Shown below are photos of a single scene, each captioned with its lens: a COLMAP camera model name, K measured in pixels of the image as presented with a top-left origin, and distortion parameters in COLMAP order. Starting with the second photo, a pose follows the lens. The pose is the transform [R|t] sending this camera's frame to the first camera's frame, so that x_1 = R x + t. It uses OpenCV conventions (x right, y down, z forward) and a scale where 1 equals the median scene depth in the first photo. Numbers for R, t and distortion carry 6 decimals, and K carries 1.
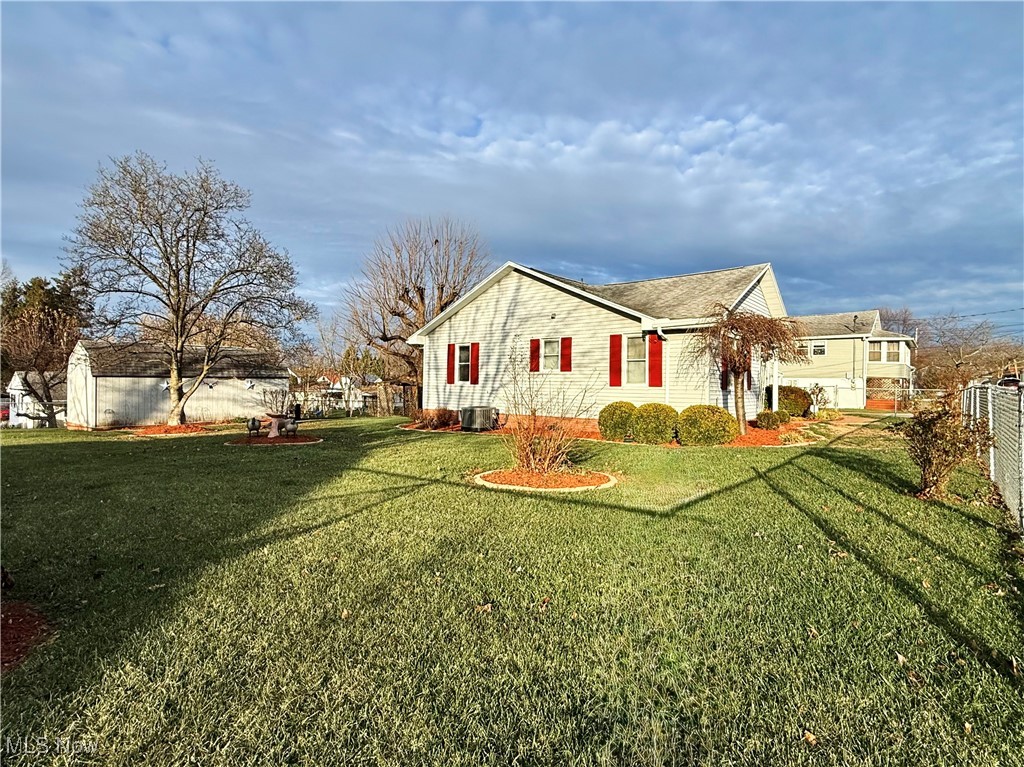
lens RADIAL K [[515.4, 0, 512.0], [0, 515.4, 383.5], [0, 0, 1]] dist [0.001195, 0.000027]
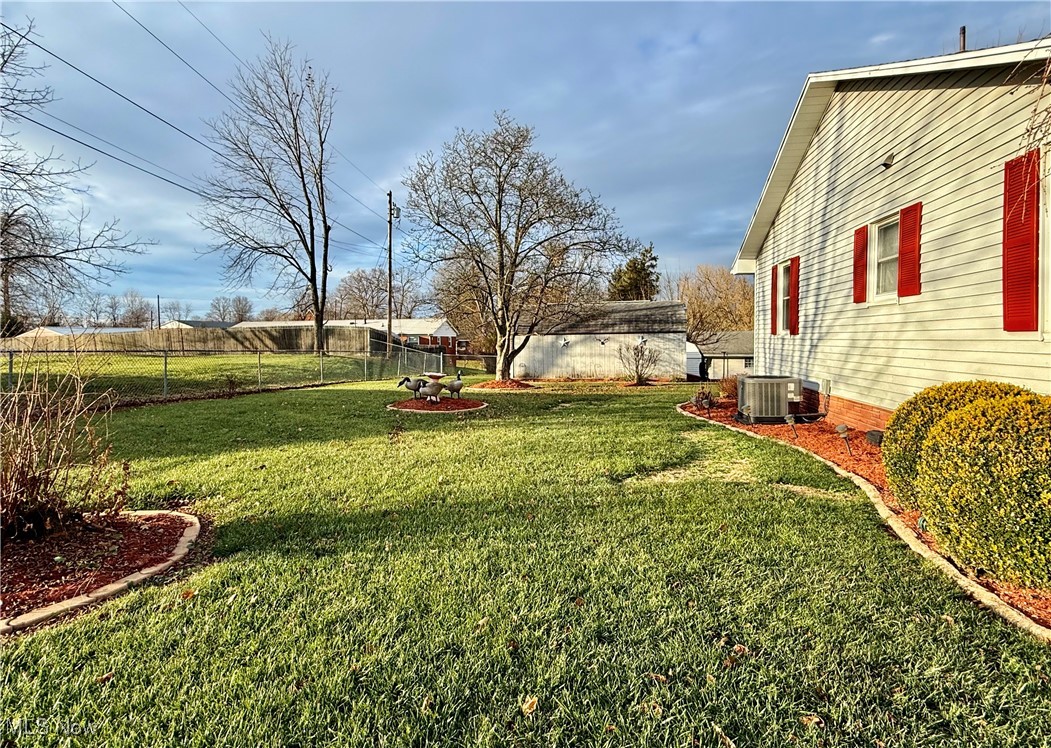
lens RADIAL K [[518.9, 0, 525.2], [0, 518.9, 349.1], [0, 0, 1]] dist [0.000557, 0.000182]
pose [[0.503809, 0.003053, -0.863809, 0.266641], [0.012465, 0.999864, 0.010804, 0.007335], [0.863725, -0.016211, 0.503703, 0.506933]]
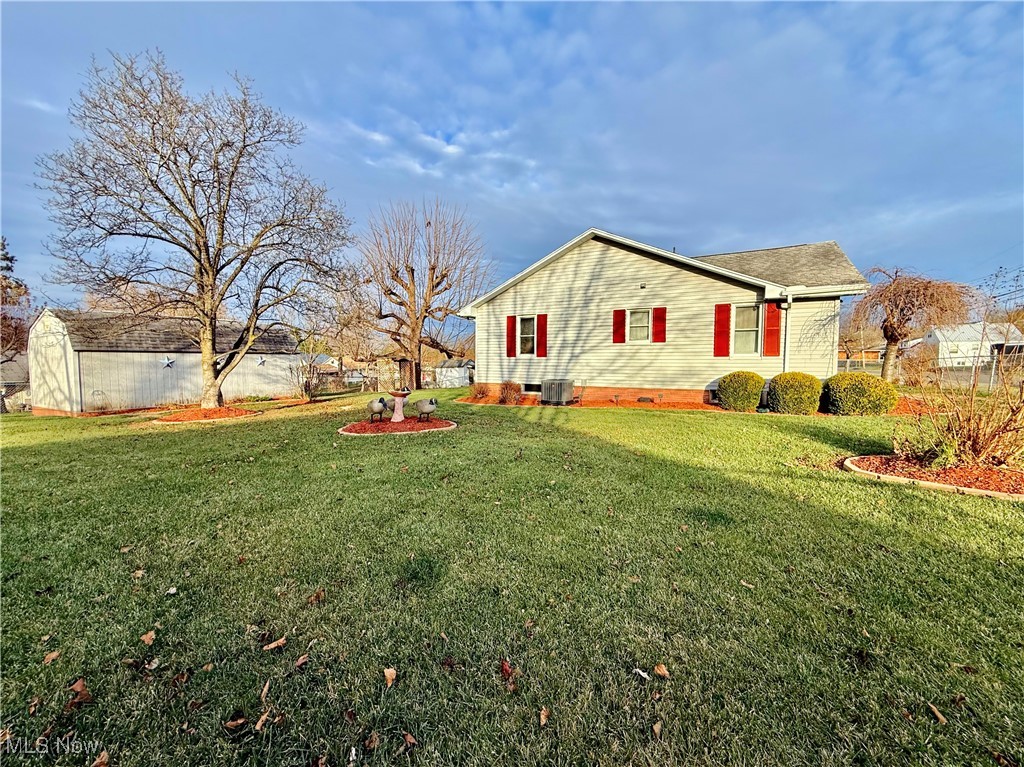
lens RADIAL K [[412.8, 0, 512.0], [0, 412.8, 383.5], [0, 0, 1]] dist [-0.002621, -0.000184]
pose [[0.980571, -0.018955, 0.195248, -0.296615], [0.008179, 0.998405, 0.055853, 0.008209], [-0.195995, -0.053171, 0.979162, 0.249477]]
